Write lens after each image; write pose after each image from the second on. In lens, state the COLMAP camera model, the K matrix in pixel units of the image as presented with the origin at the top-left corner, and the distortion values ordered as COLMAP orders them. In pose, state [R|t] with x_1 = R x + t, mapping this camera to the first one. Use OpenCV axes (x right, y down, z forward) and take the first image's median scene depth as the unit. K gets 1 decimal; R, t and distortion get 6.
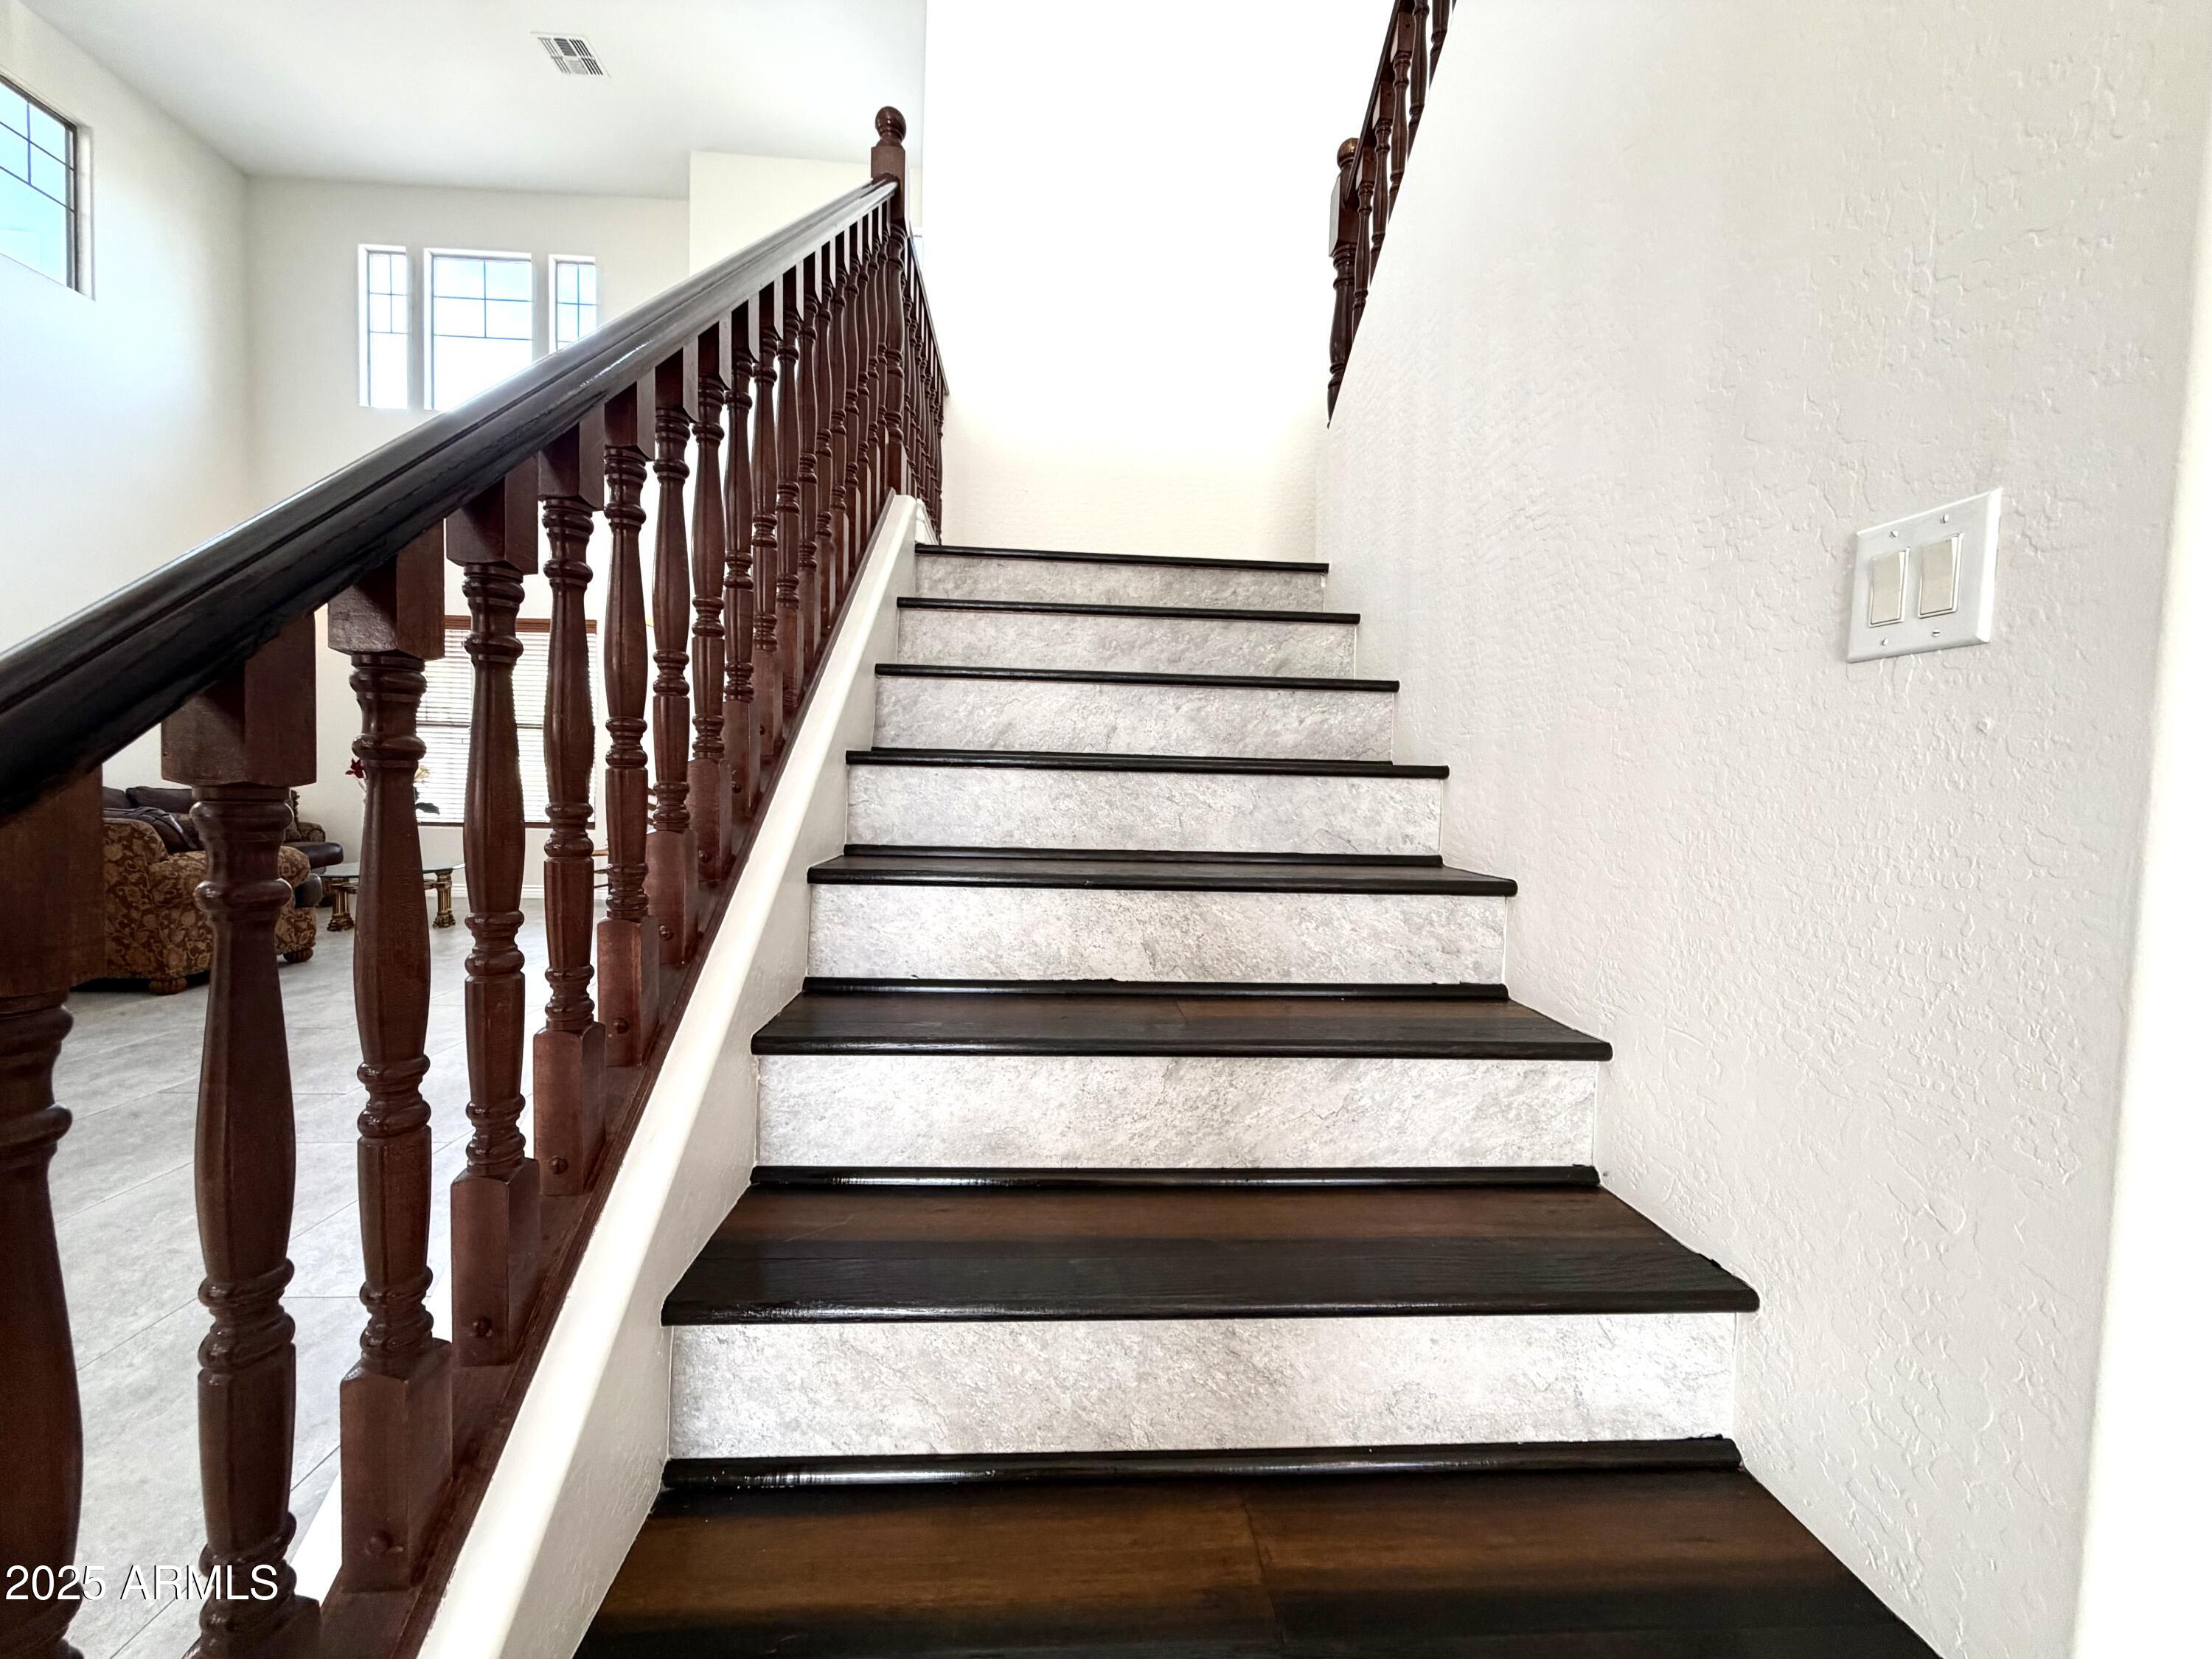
lens RADIAL K [[877.5, 0, 1098.7], [0, 877.5, 831.1], [0, 0, 1]] dist [-0.001046, 0.000042]
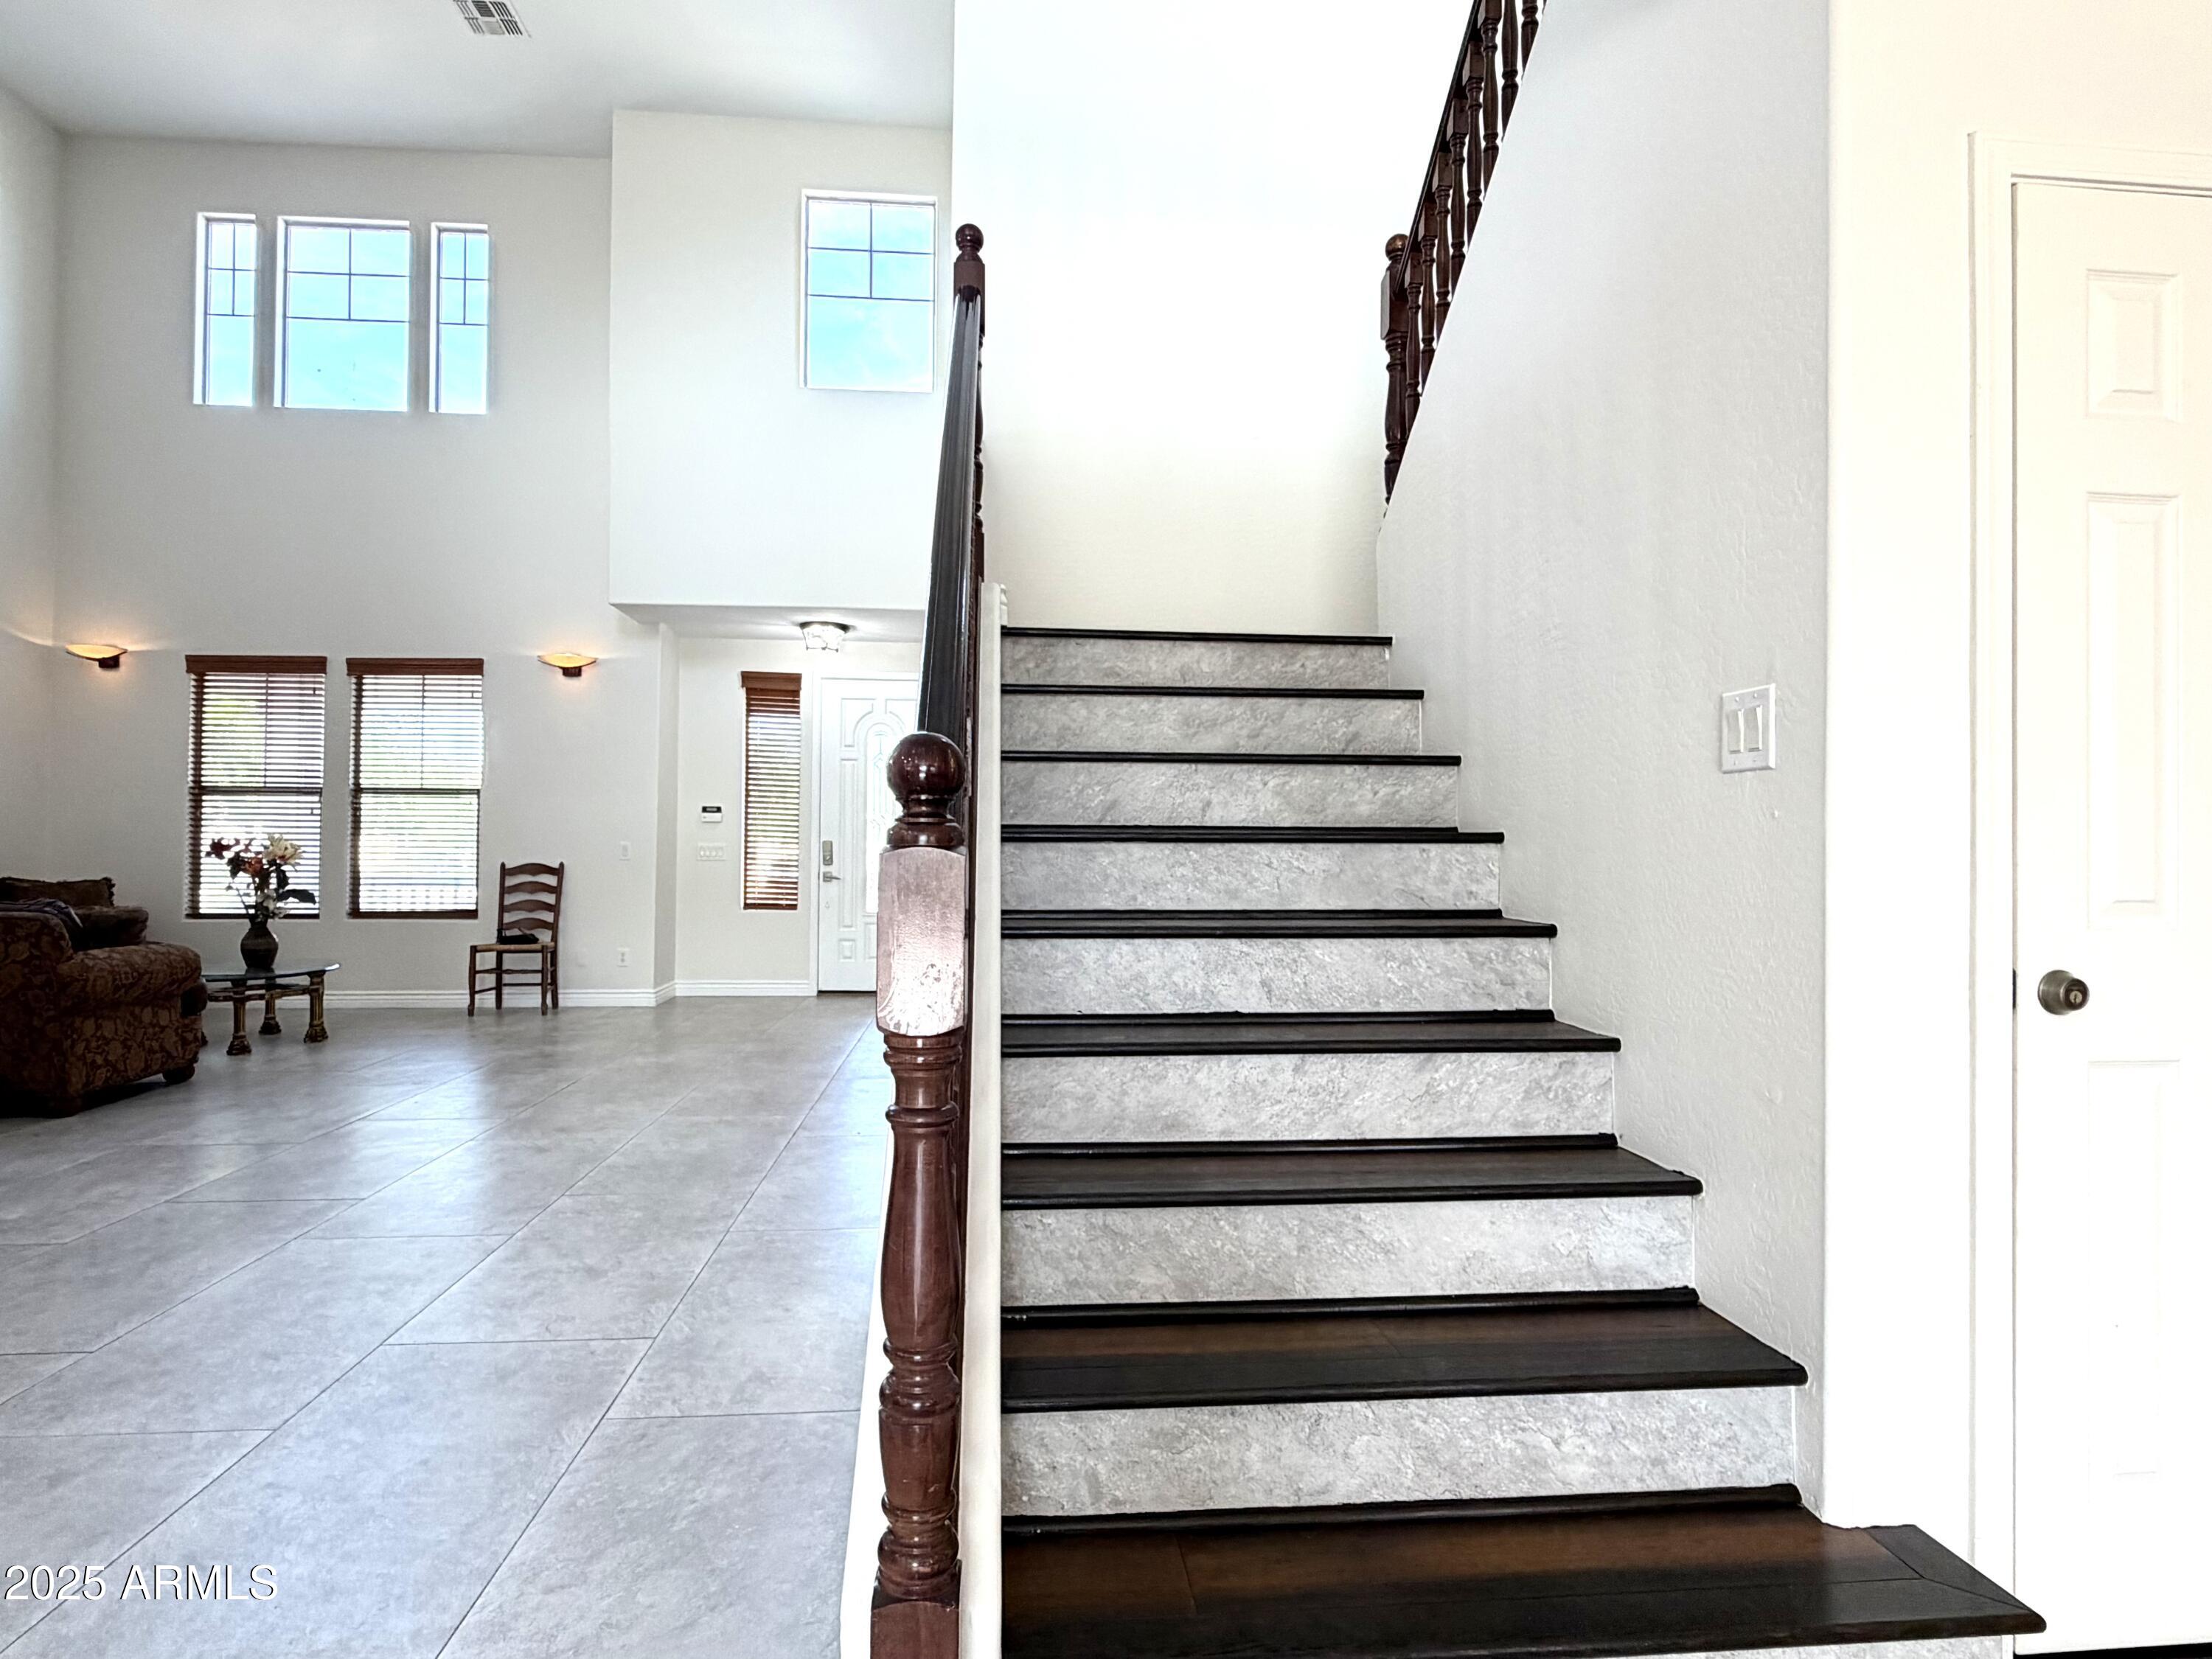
lens RADIAL K [[1237.4, 0, 1099.2], [0, 1237.4, 838.3], [0, 0, 1]] dist [-0.003505, 0.001775]
pose [[0.999428, -0.019882, 0.027371, -0.191754], [0.021502, 0.997955, -0.060192, 0.022259], [-0.026118, 0.060746, 0.997812, -0.649577]]
